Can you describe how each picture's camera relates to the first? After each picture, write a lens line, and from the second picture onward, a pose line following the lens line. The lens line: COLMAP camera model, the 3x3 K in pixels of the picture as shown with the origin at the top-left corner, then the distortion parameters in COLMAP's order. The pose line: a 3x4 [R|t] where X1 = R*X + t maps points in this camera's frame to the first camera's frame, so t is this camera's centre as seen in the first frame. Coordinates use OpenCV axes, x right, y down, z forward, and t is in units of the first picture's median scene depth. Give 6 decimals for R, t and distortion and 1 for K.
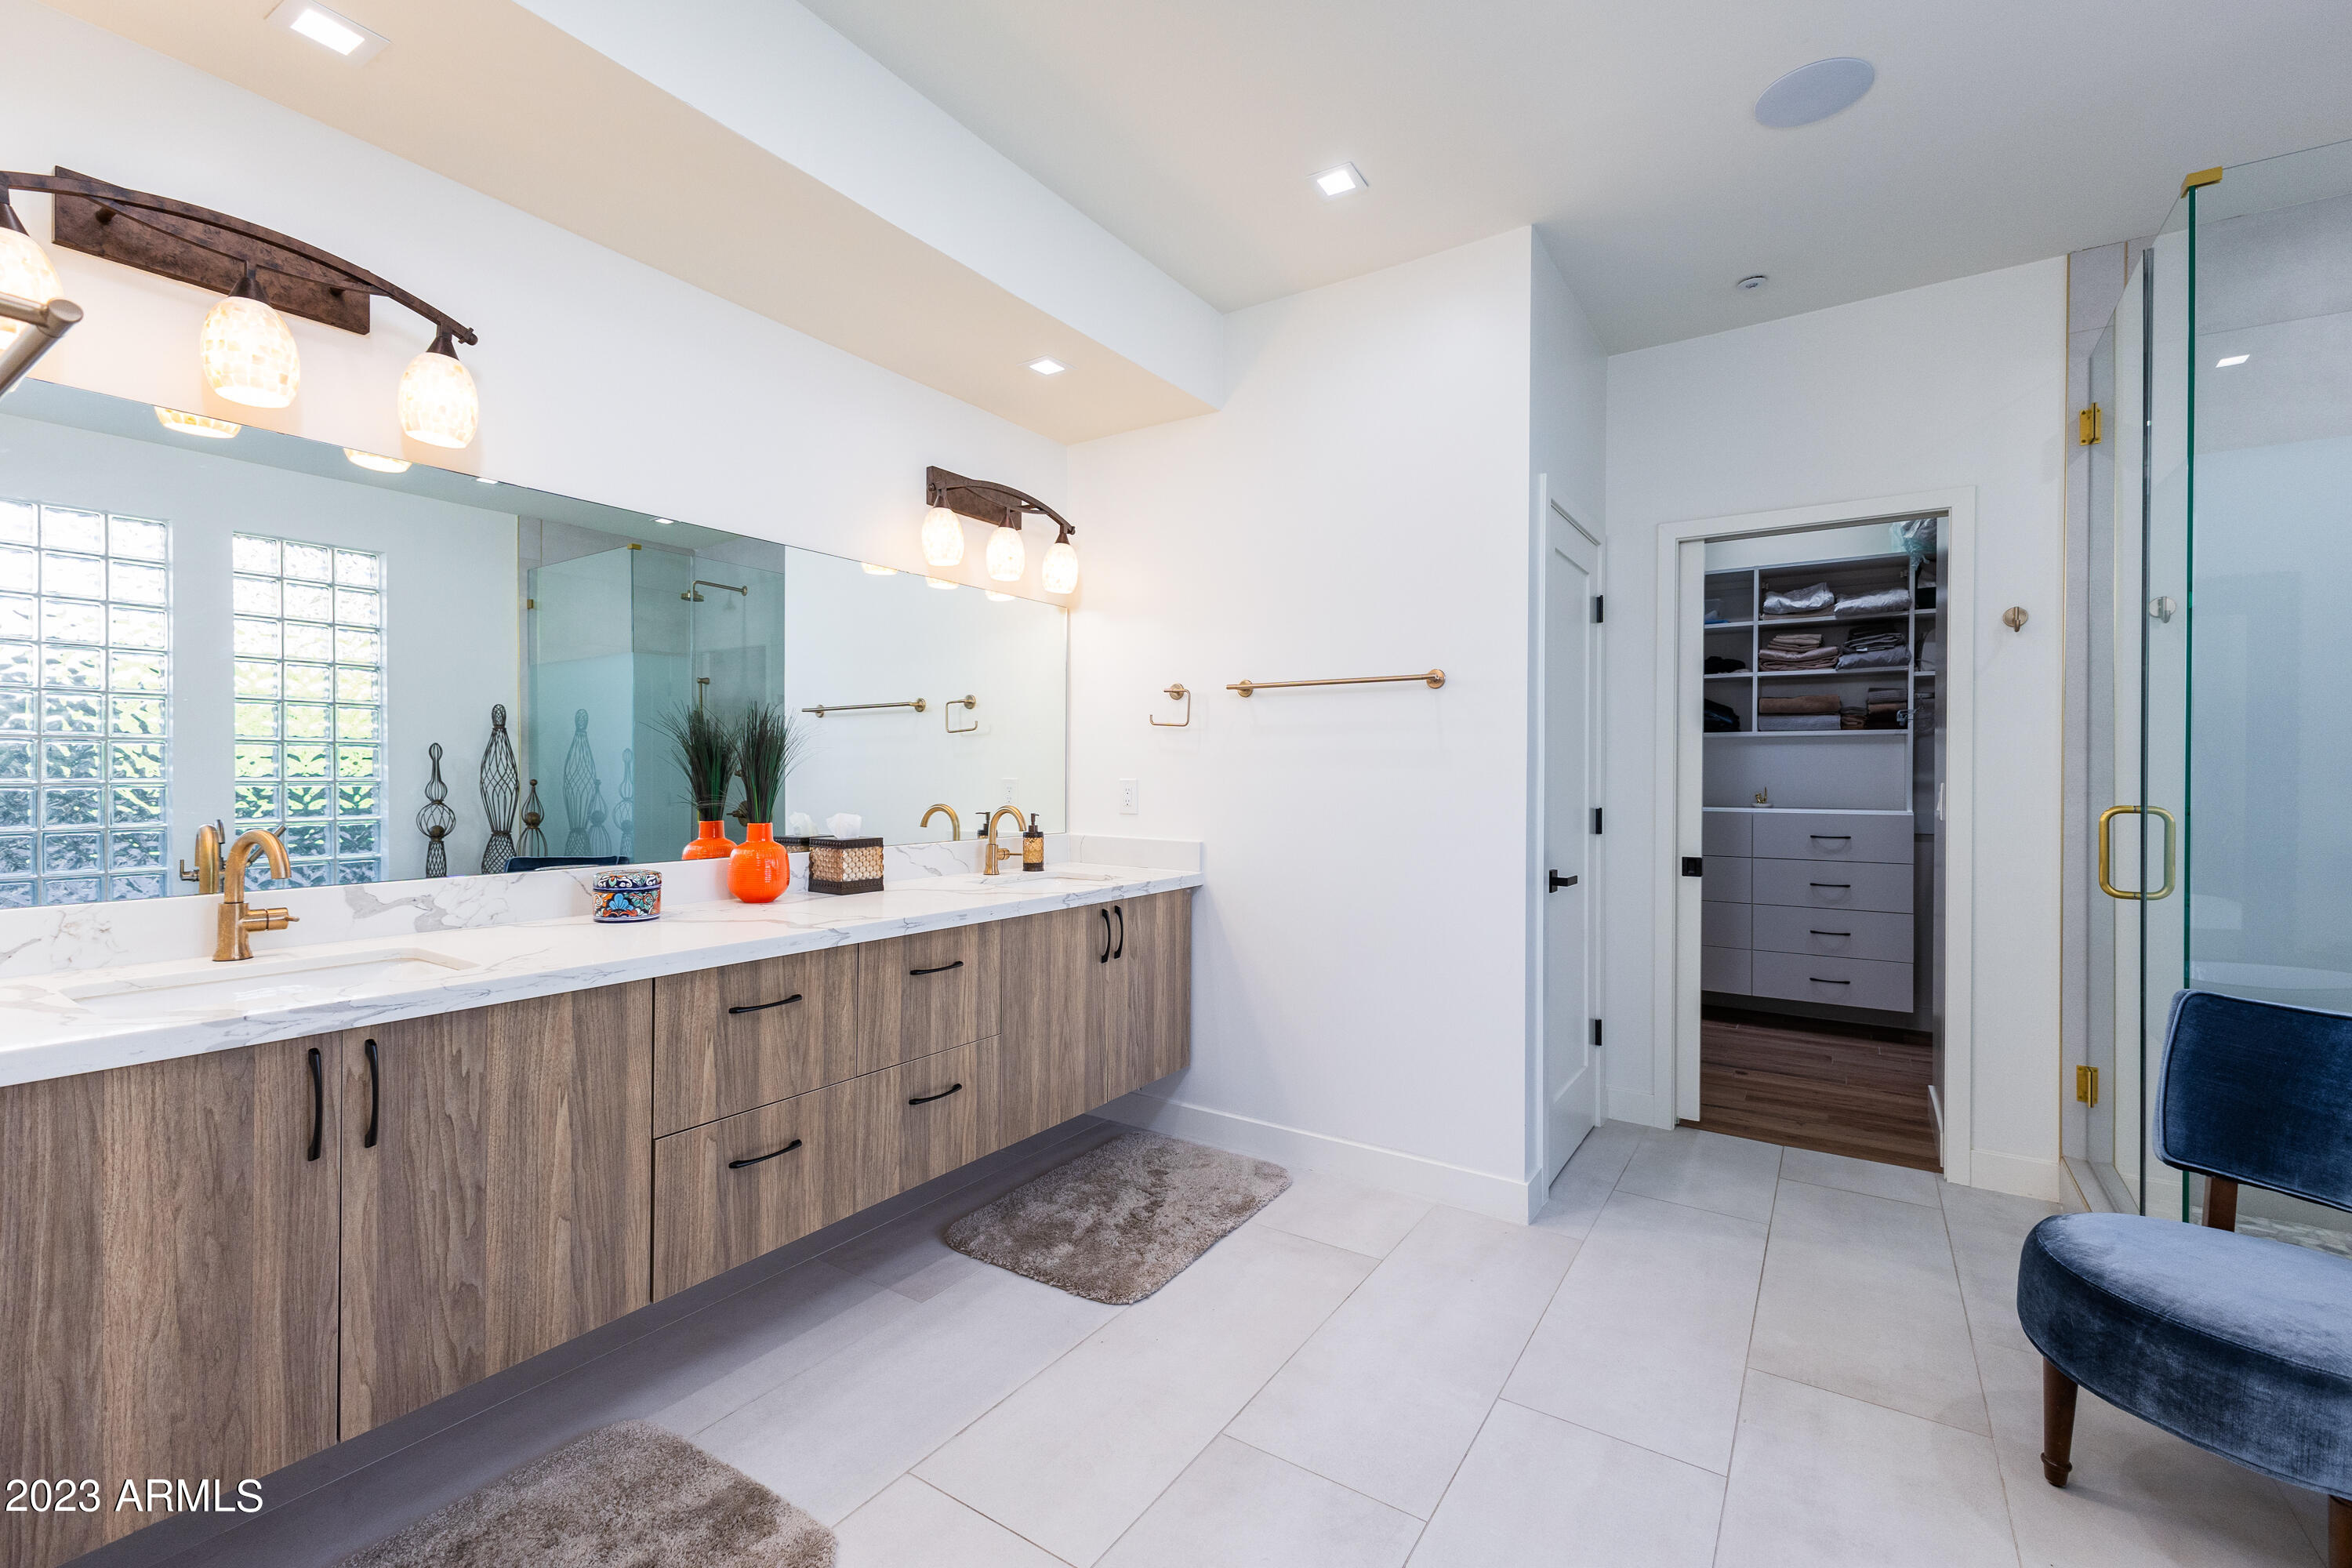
lens RADIAL K [[1002.5, 0, 1191.6], [0, 1002.5, 773.5], [0, 0, 1]] dist [-0.002526, -0.001433]
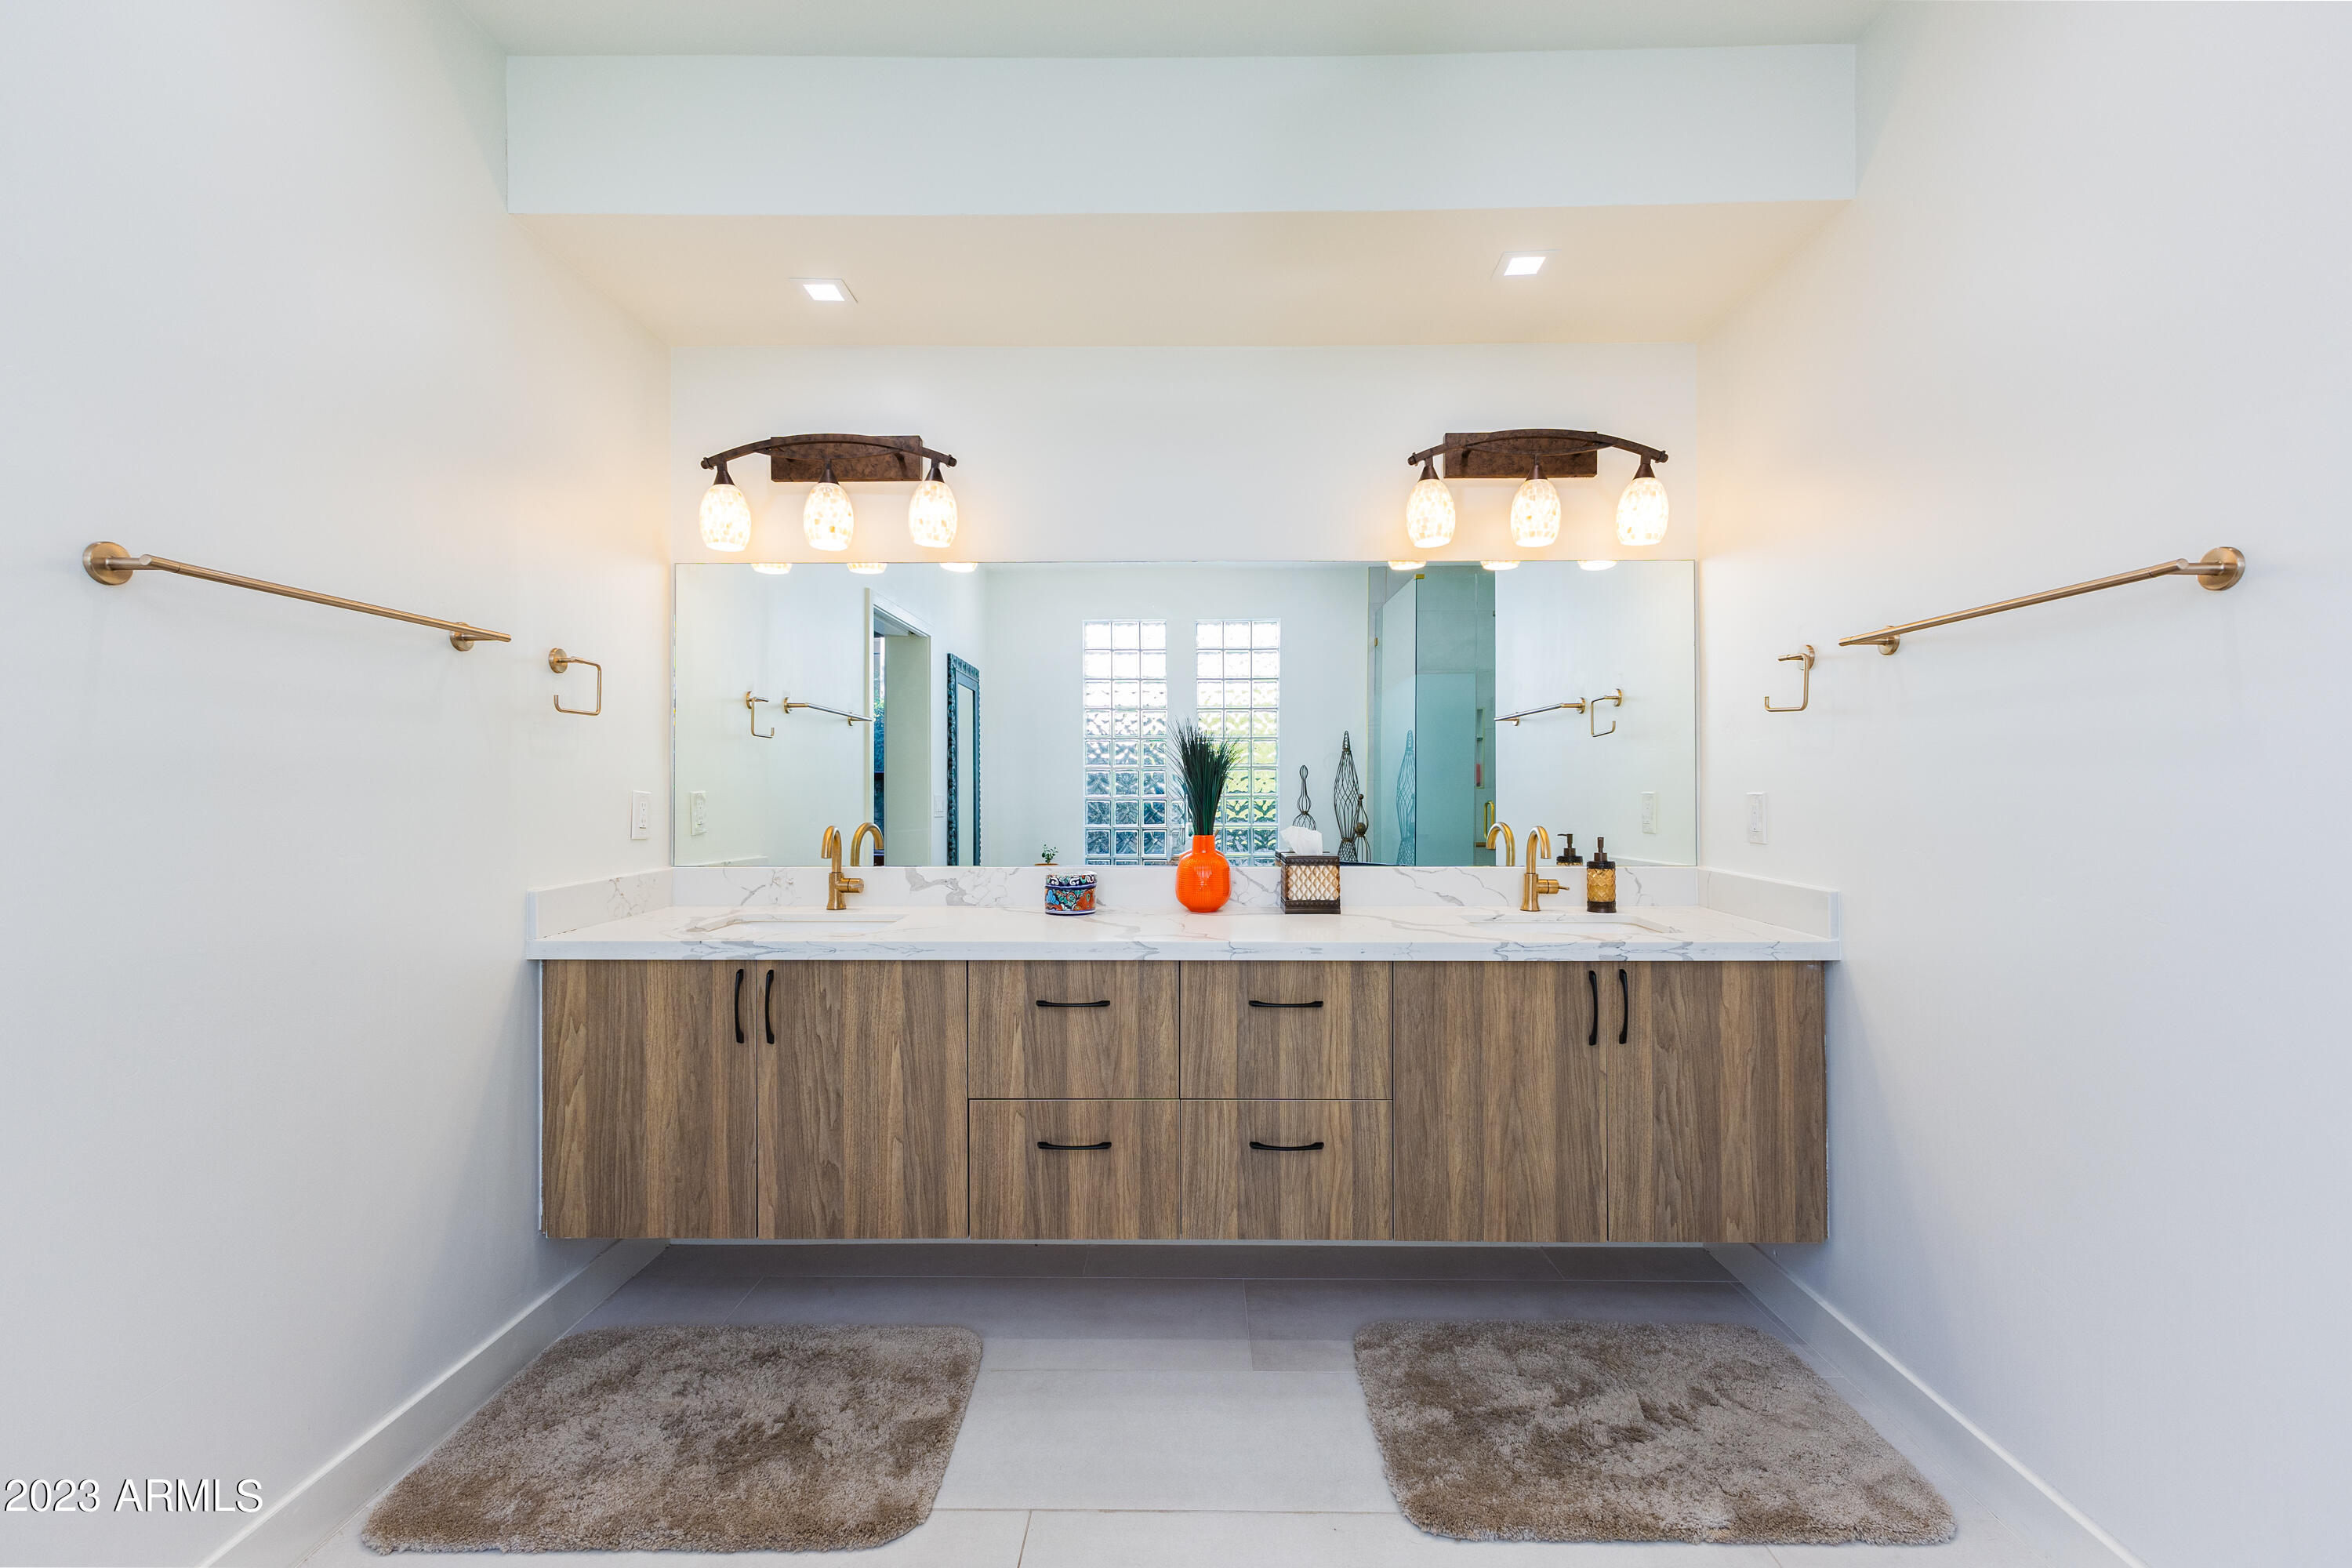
lens RADIAL K [[1002.5, 0, 1187.8], [0, 1002.5, 777.5], [0, 0, 1]] dist [-0.002526, -0.001433]
pose [[0.532949, -0.015618, -0.846003, 0.529195], [0.004344, 0.999867, -0.015723, 0.007379], [0.846136, 0.004705, 0.532946, 0.519302]]
